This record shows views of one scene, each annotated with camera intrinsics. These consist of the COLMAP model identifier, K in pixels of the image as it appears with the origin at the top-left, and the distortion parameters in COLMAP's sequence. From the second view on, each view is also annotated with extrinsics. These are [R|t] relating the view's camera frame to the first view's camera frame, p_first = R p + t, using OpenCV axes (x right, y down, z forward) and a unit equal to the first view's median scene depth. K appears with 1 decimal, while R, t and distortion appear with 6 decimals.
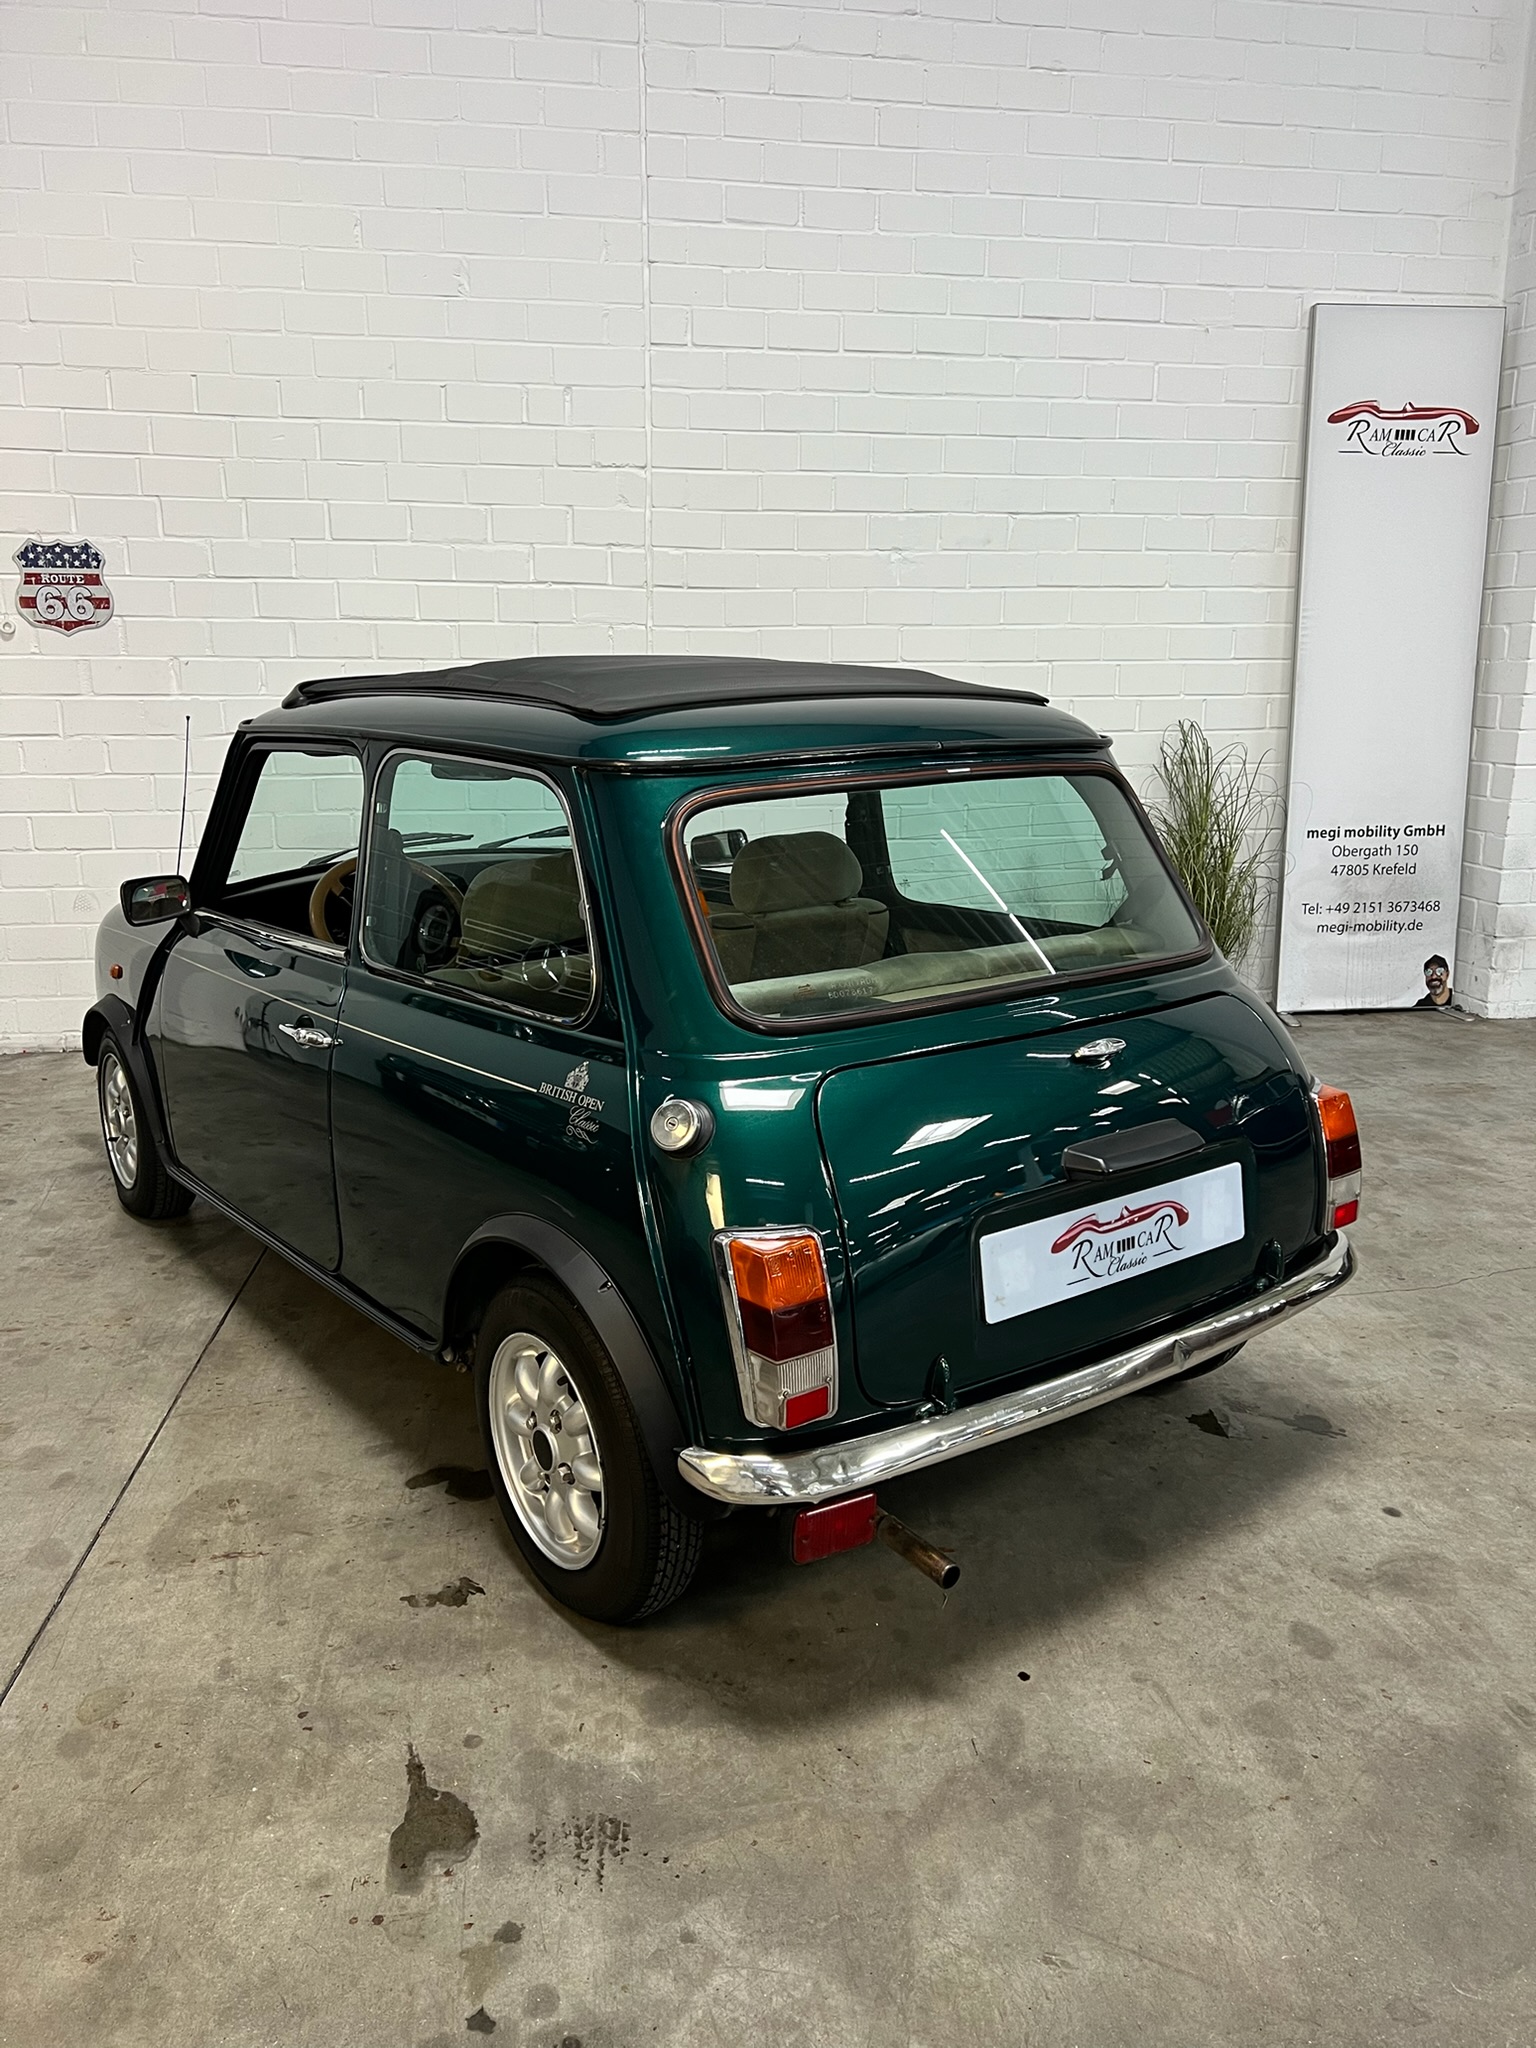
lens RADIAL K [[1542.9, 0, 769.7], [0, 1542.9, 1026.0], [0, 0, 1]] dist [0.043432, -0.044152]
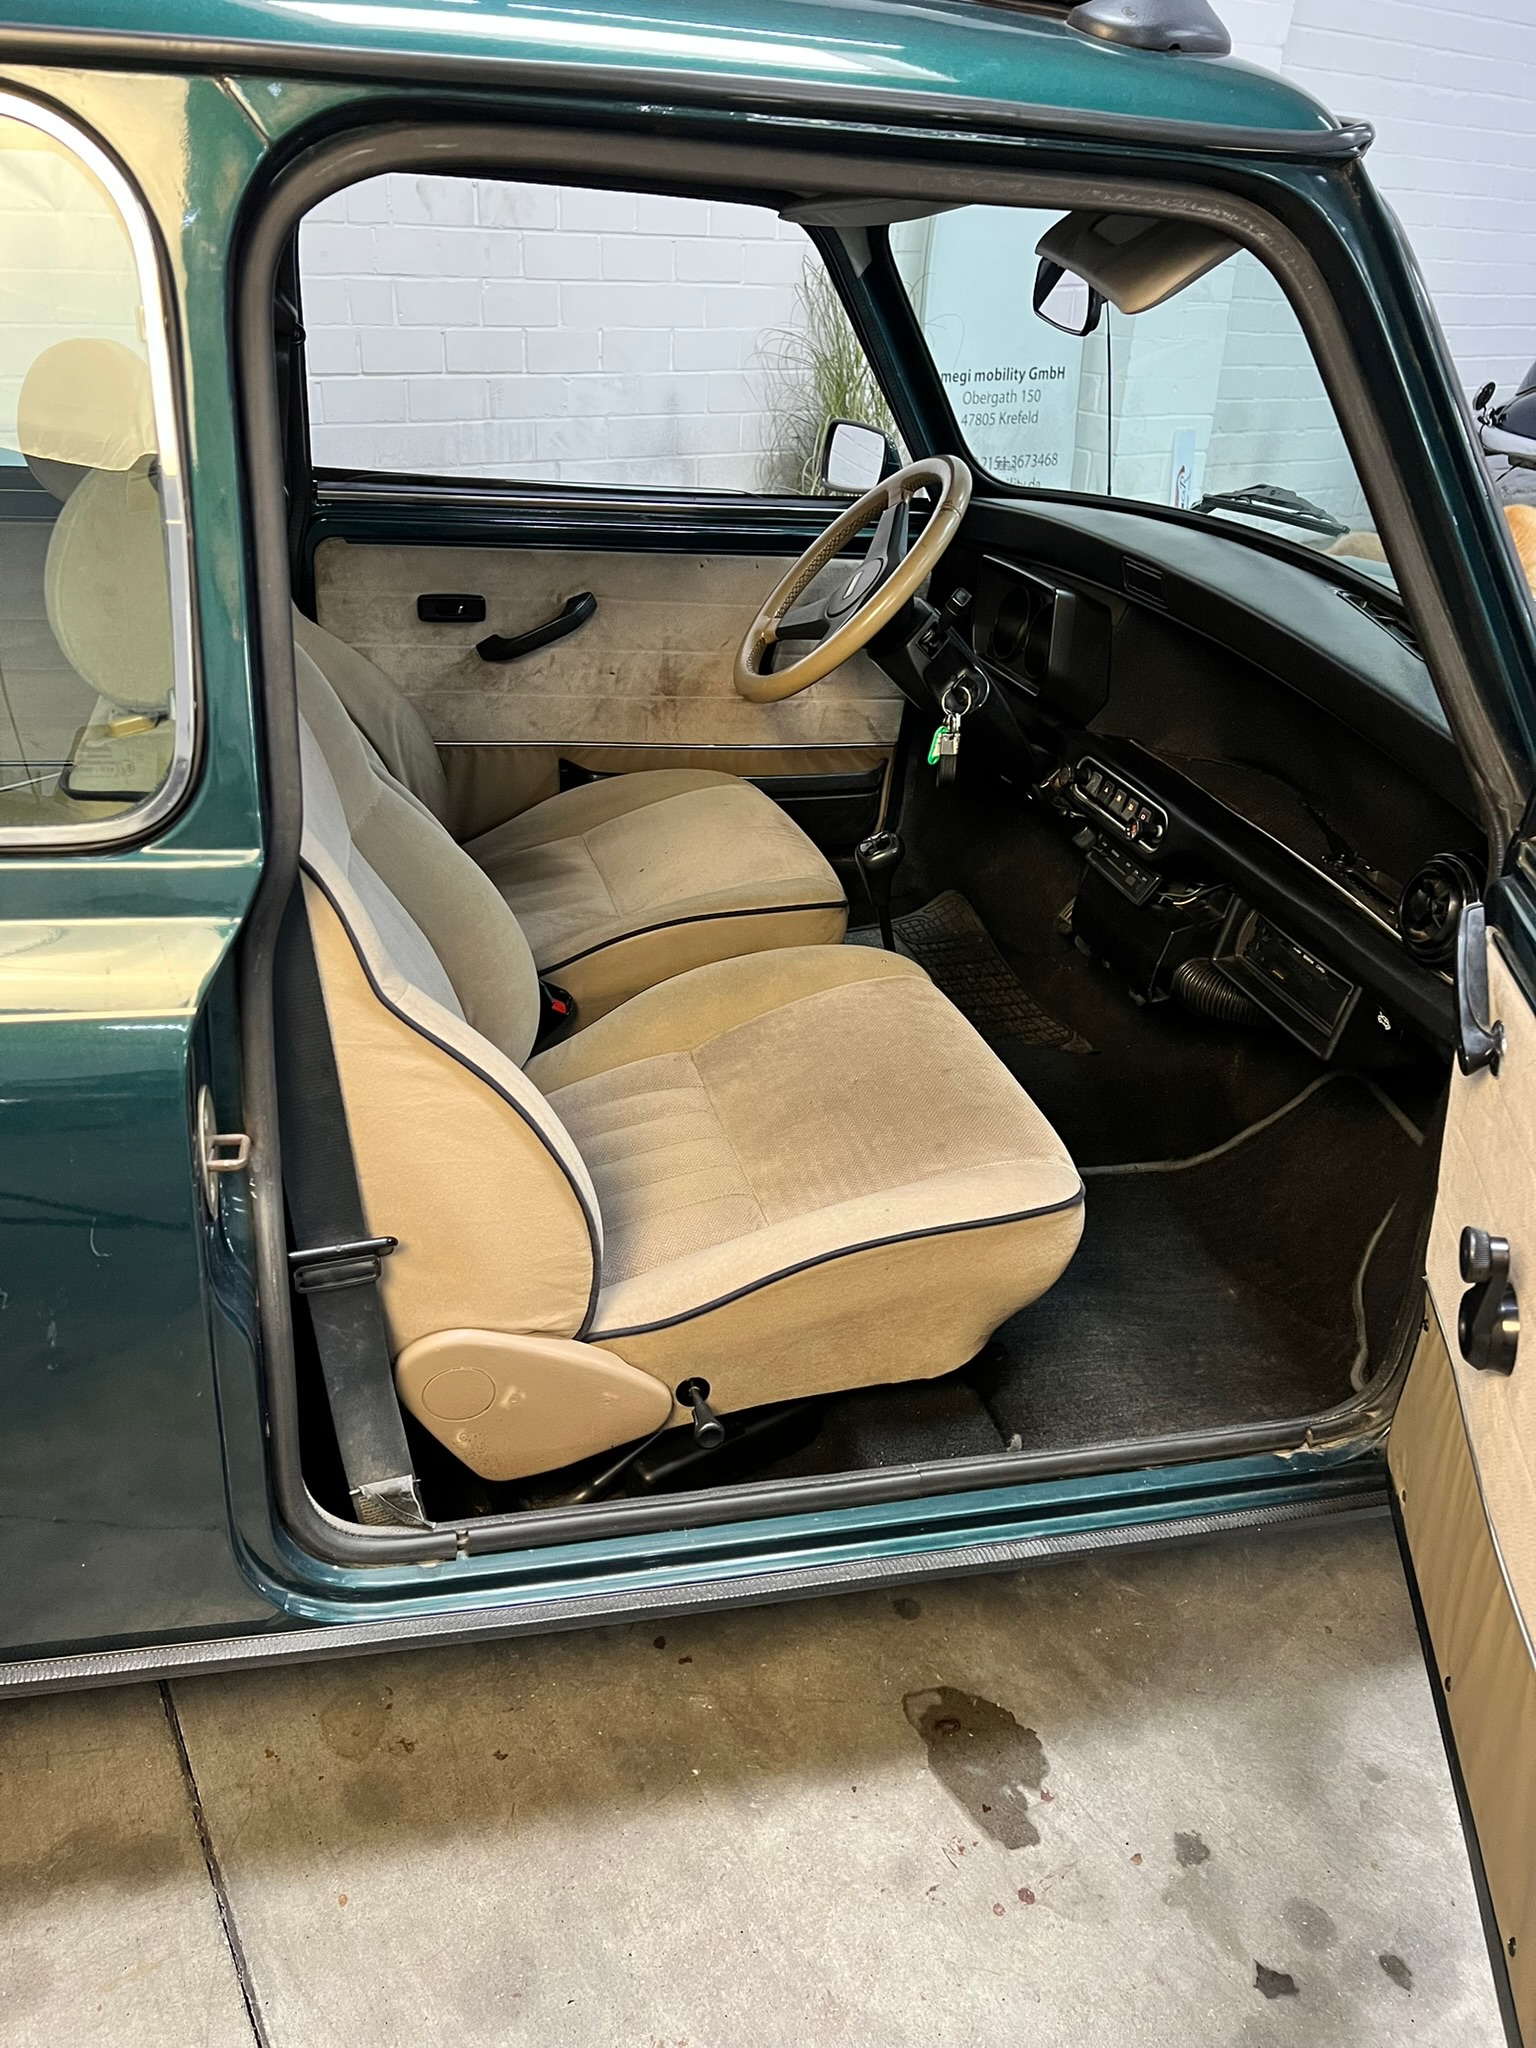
lens RADIAL K [[1542.9, 0, 753.4], [0, 1542.9, 1032.9], [0, 0, 1]] dist [0.043432, -0.044152]
pose [[0.910287, -0.159828, 0.381881, -0.196946], [0.055431, 0.961217, 0.270165, -0.003378], [-0.410250, -0.224760, 0.883843, 0.173007]]
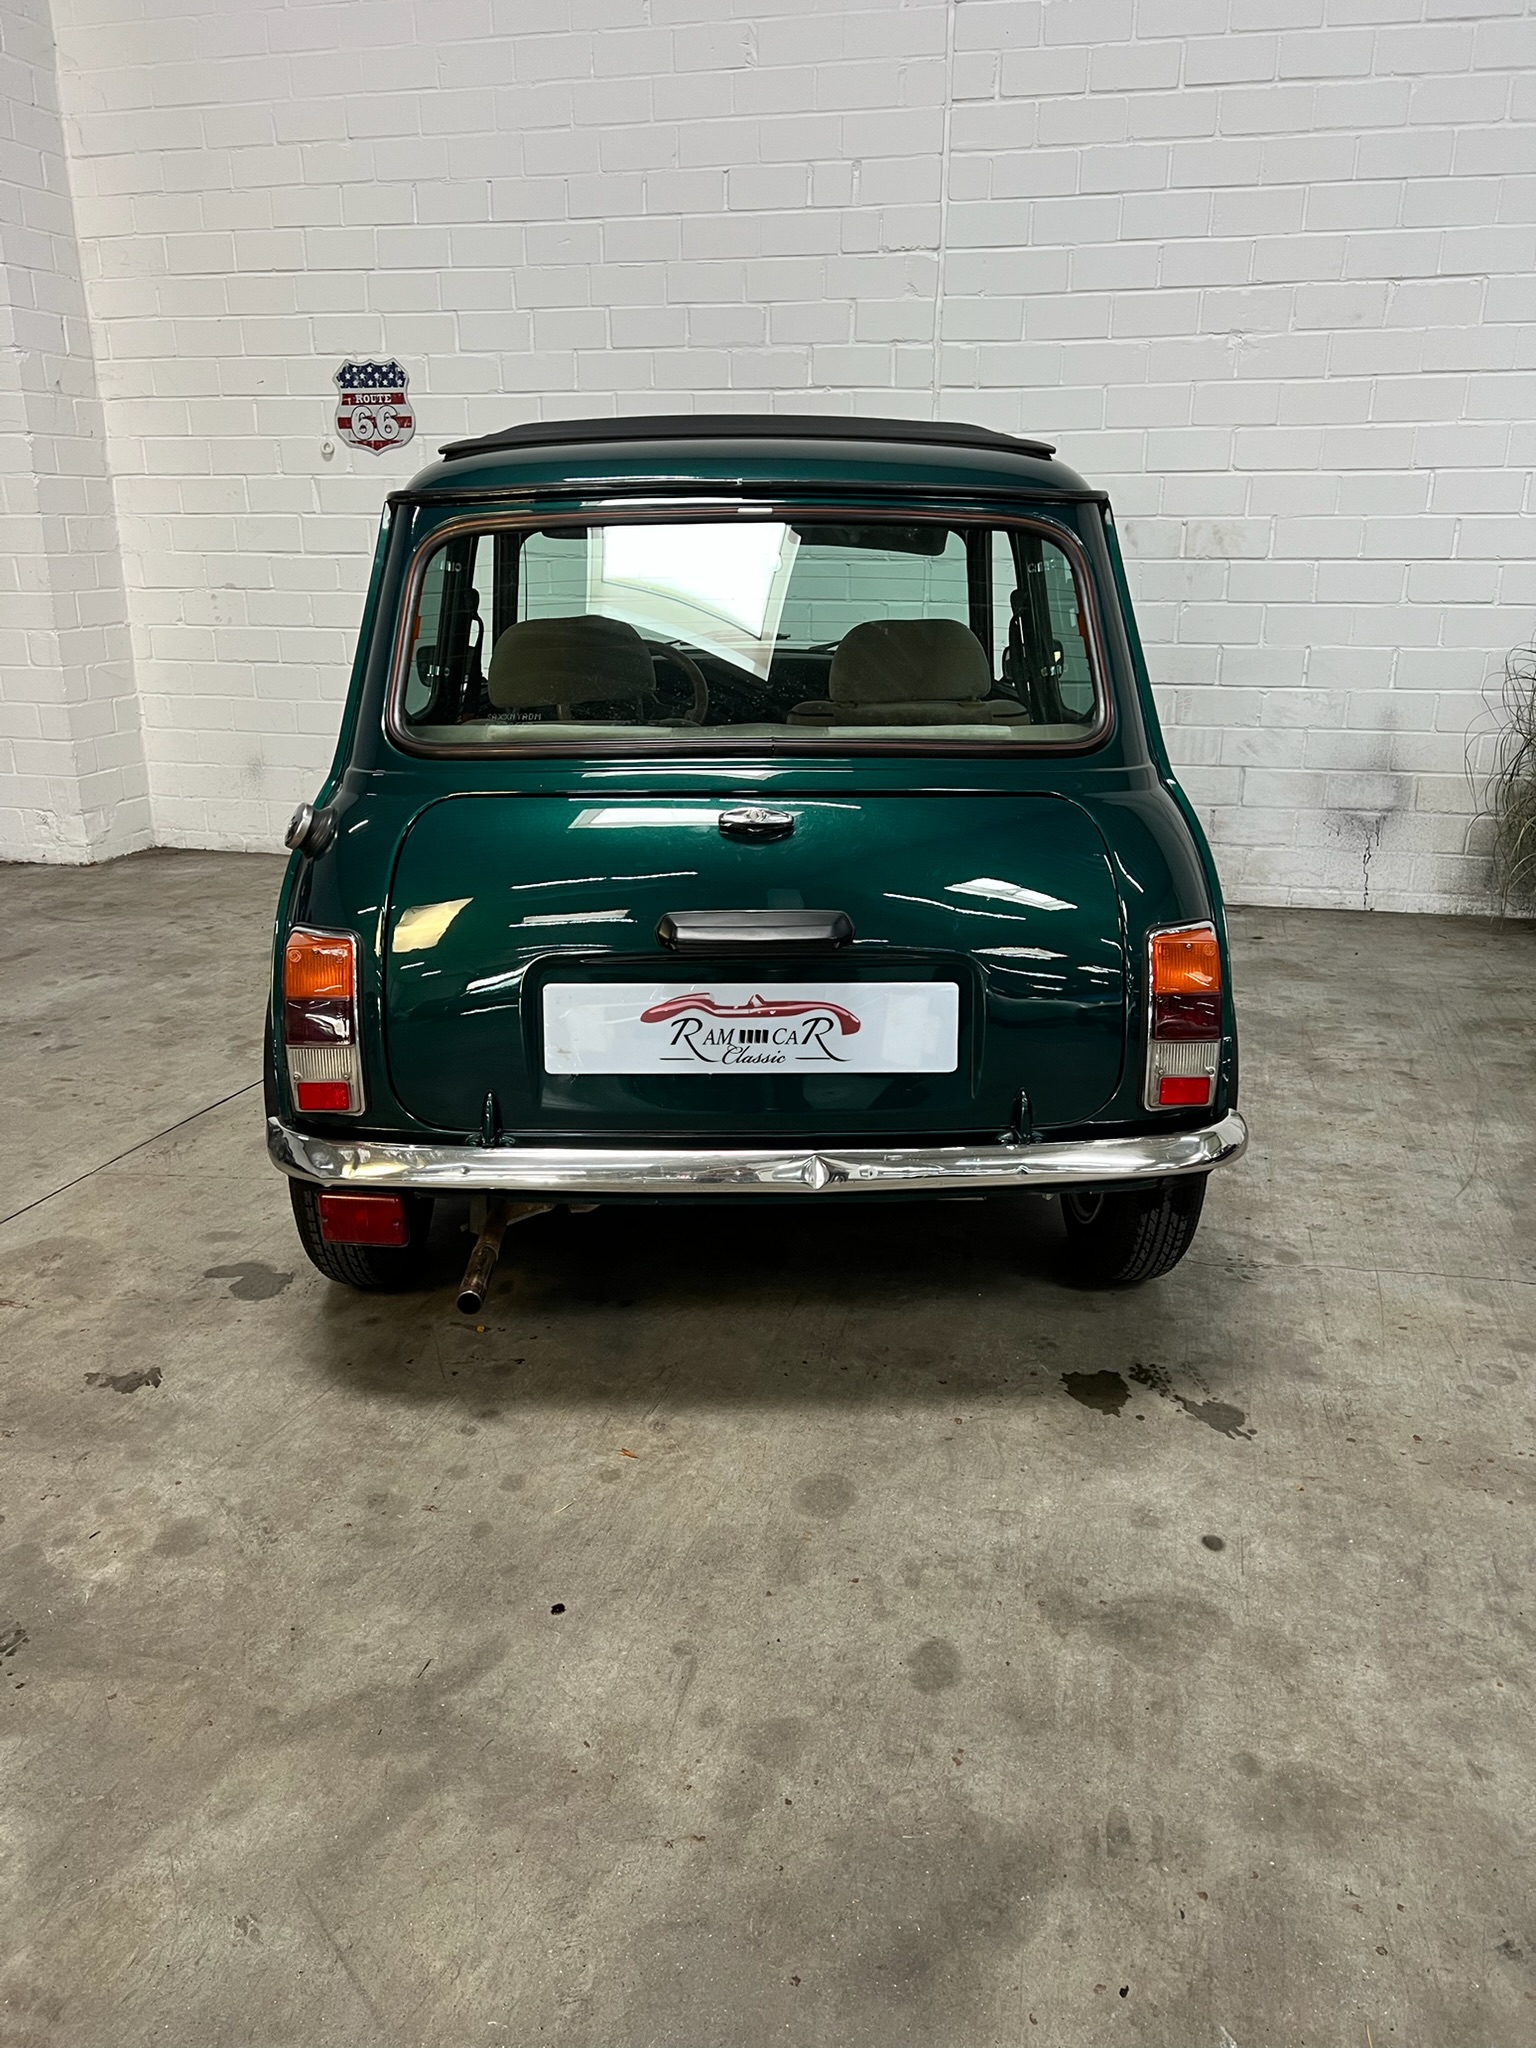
lens RADIAL K [[1542.9, 0, 759.0], [0, 1542.9, 1026.5], [0, 0, 1]] dist [0.043432, -0.044152]
pose [[0.917725, 0.119887, -0.378693, 0.226261], [-0.091797, 0.991569, 0.091452, 0.010121], [0.386465, -0.049165, 0.920993, 0.122915]]
